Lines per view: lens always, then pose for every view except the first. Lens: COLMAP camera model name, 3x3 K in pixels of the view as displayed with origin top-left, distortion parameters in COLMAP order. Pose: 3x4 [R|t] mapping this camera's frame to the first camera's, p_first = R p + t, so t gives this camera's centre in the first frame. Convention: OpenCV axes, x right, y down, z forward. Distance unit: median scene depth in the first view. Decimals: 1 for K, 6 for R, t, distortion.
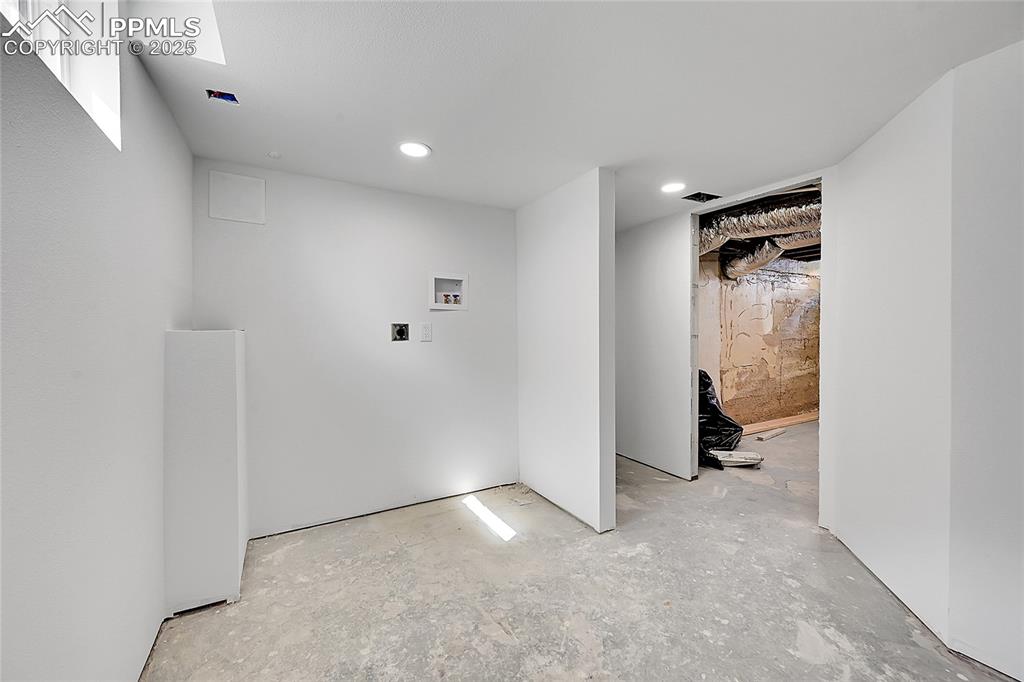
lens RADIAL K [[405.1, 0, 510.6], [0, 405.1, 338.2], [0, 0, 1]] dist [-0.000043, 0.000081]
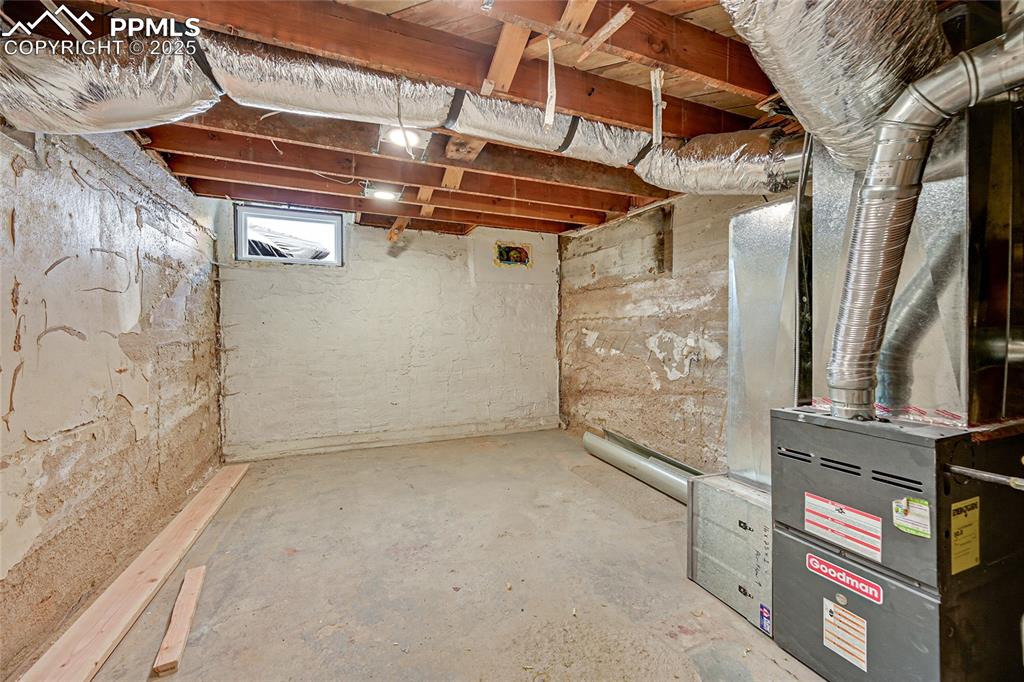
lens RADIAL K [[405.1, 0, 510.6], [0, 405.1, 338.2], [0, 0, 1]] dist [-0.000043, 0.000081]
pose [[0.126300, -0.007554, 0.991963, 0.285404], [0.014021, 0.999885, 0.005829, -0.001210], [-0.991893, 0.013172, 0.126392, 0.576068]]
